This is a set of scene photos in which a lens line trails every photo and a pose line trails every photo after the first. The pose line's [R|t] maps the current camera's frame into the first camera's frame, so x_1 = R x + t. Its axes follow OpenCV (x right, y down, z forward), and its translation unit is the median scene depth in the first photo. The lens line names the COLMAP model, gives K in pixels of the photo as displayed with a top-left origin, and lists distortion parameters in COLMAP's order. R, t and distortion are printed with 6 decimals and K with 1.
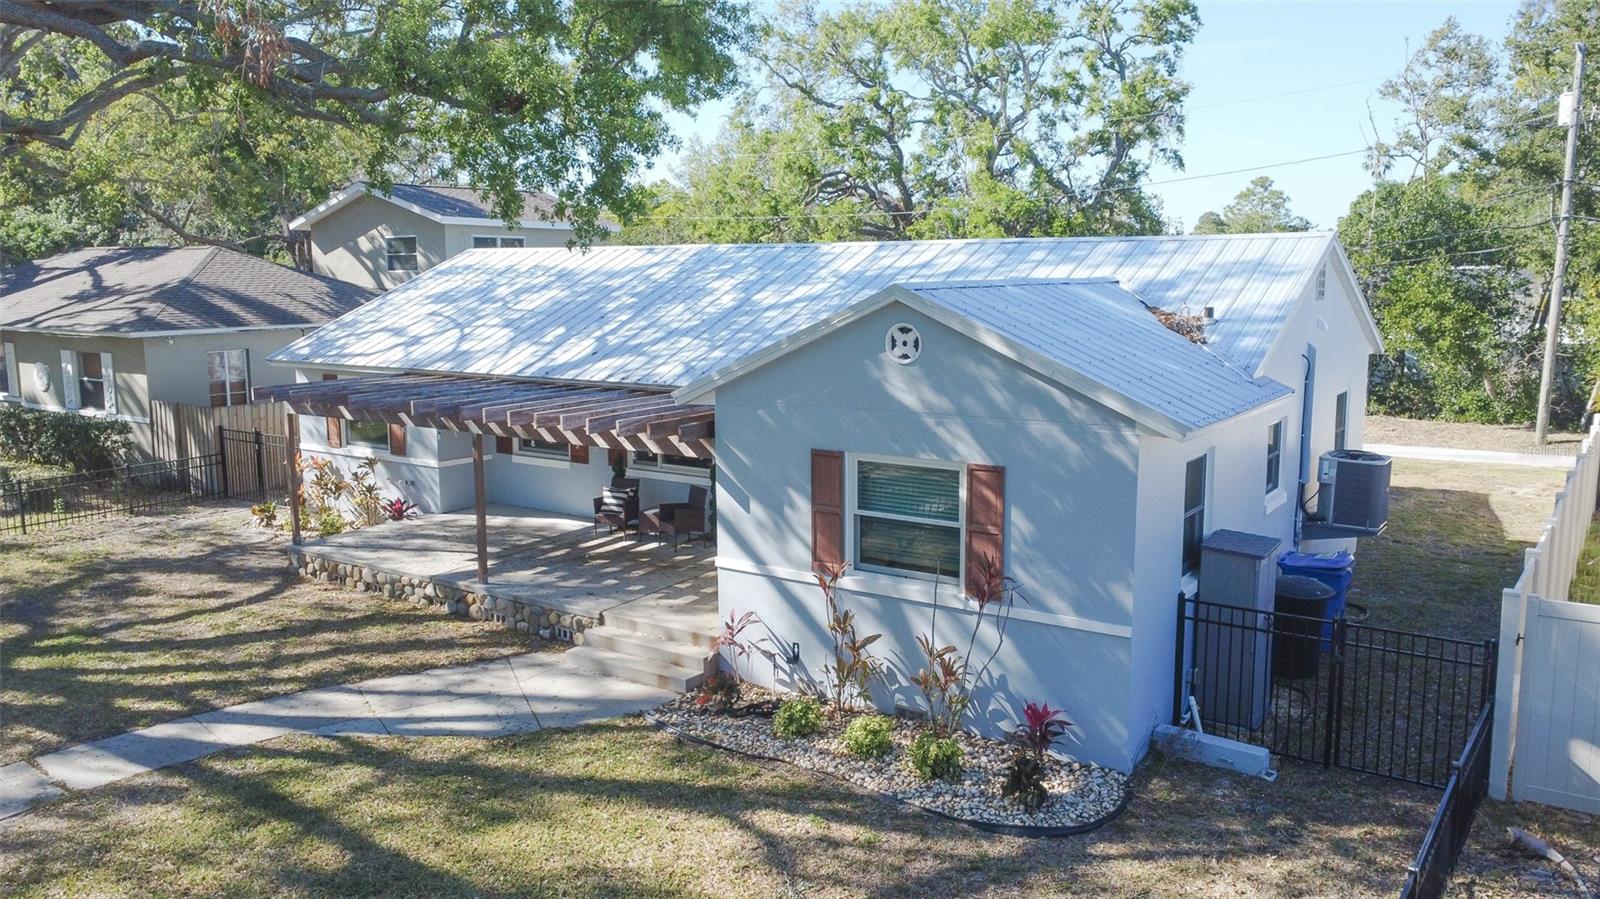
lens RADIAL K [[1221.1, 0, 815.6], [0, 1221.1, 446.1], [0, 0, 1]] dist [-0.008907, -0.006886]
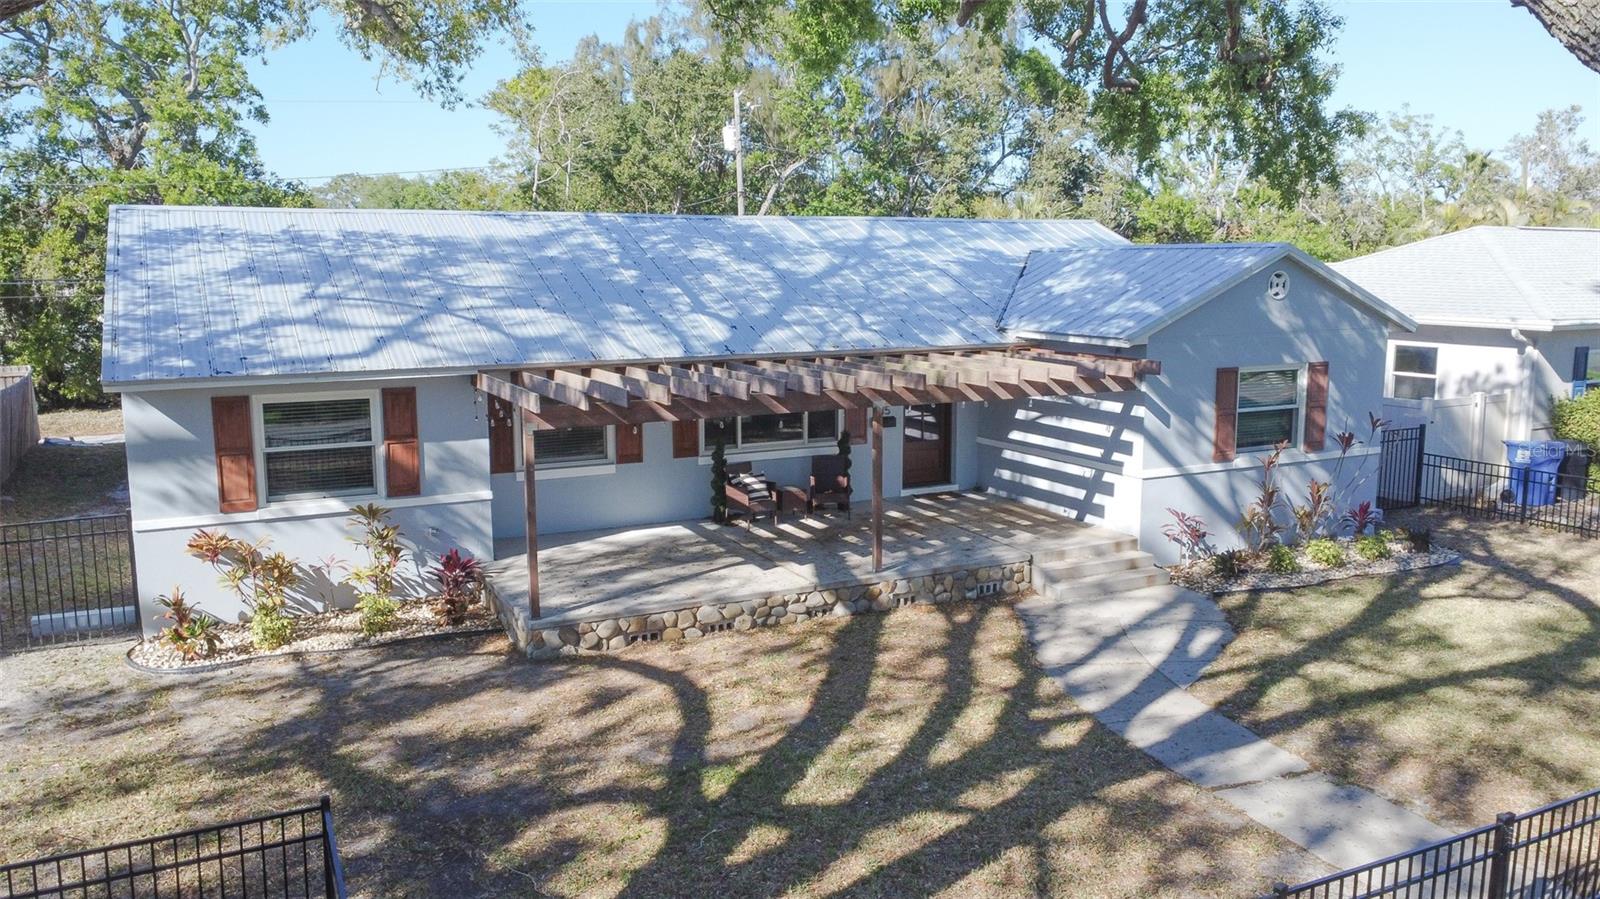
lens RADIAL K [[1221.1, 0, 815.6], [0, 1221.1, 446.1], [0, 0, 1]] dist [-0.008907, -0.006886]
pose [[0.472177, -0.125641, 0.872504, -1.334425], [0.132248, 0.988685, 0.070802, -0.062037], [-0.871527, 0.081955, 0.483450, 0.737581]]
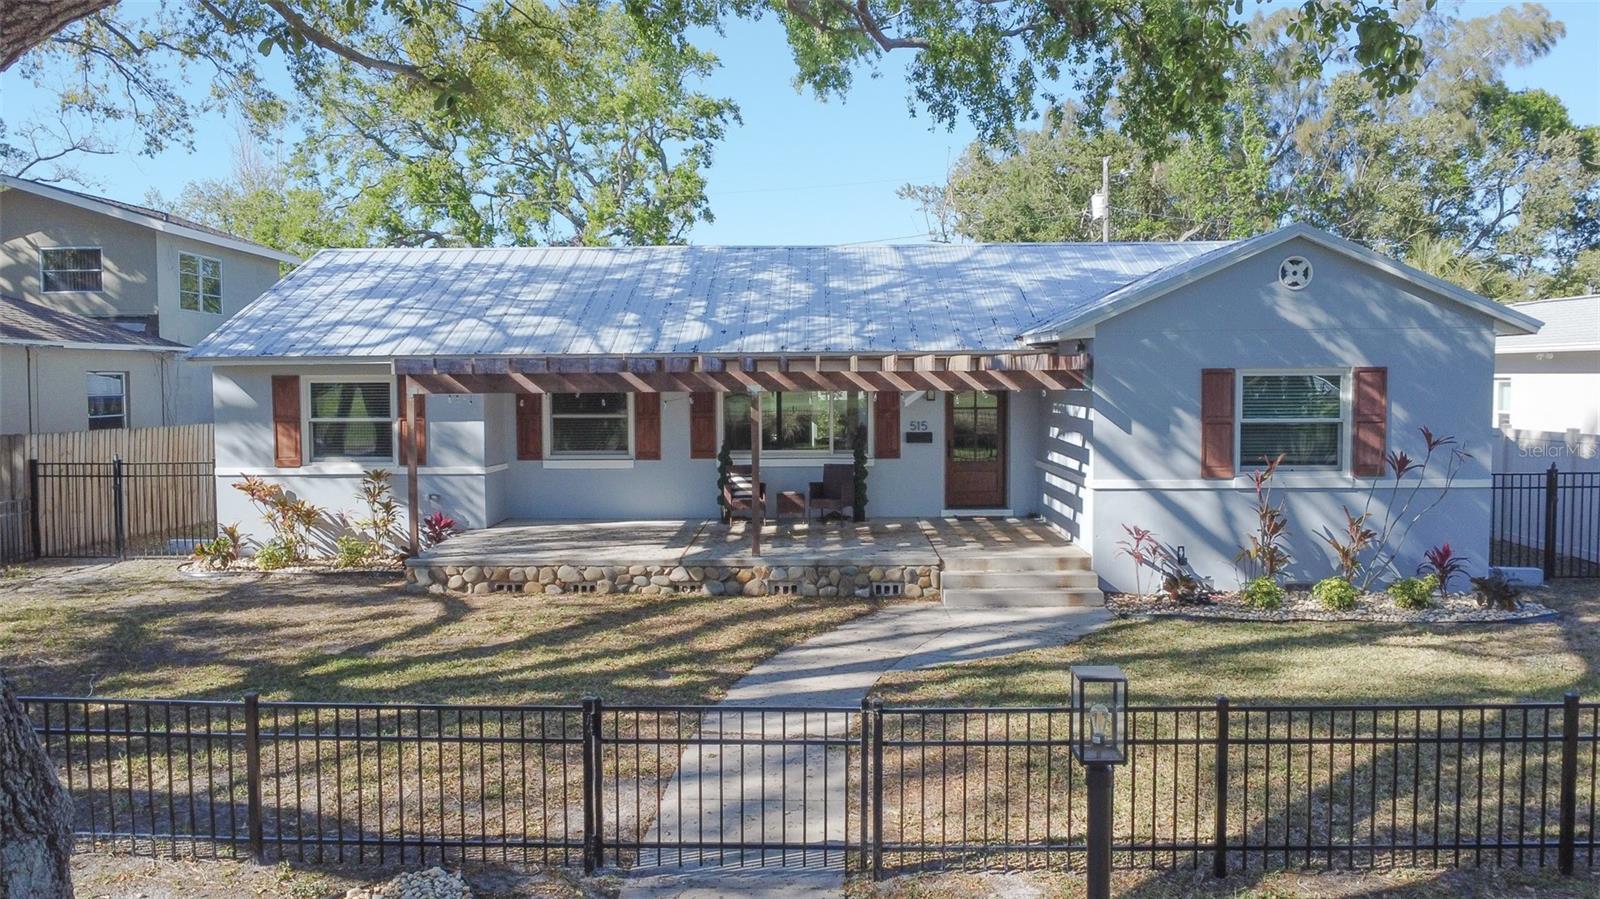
lens RADIAL K [[1221.1, 0, 815.6], [0, 1221.1, 446.1], [0, 0, 1]] dist [-0.008907, -0.006886]
pose [[0.831300, -0.028776, 0.555078, -0.923681], [0.083552, 0.993781, -0.073611, 0.125800], [-0.549508, 0.107571, 0.828534, 0.253324]]
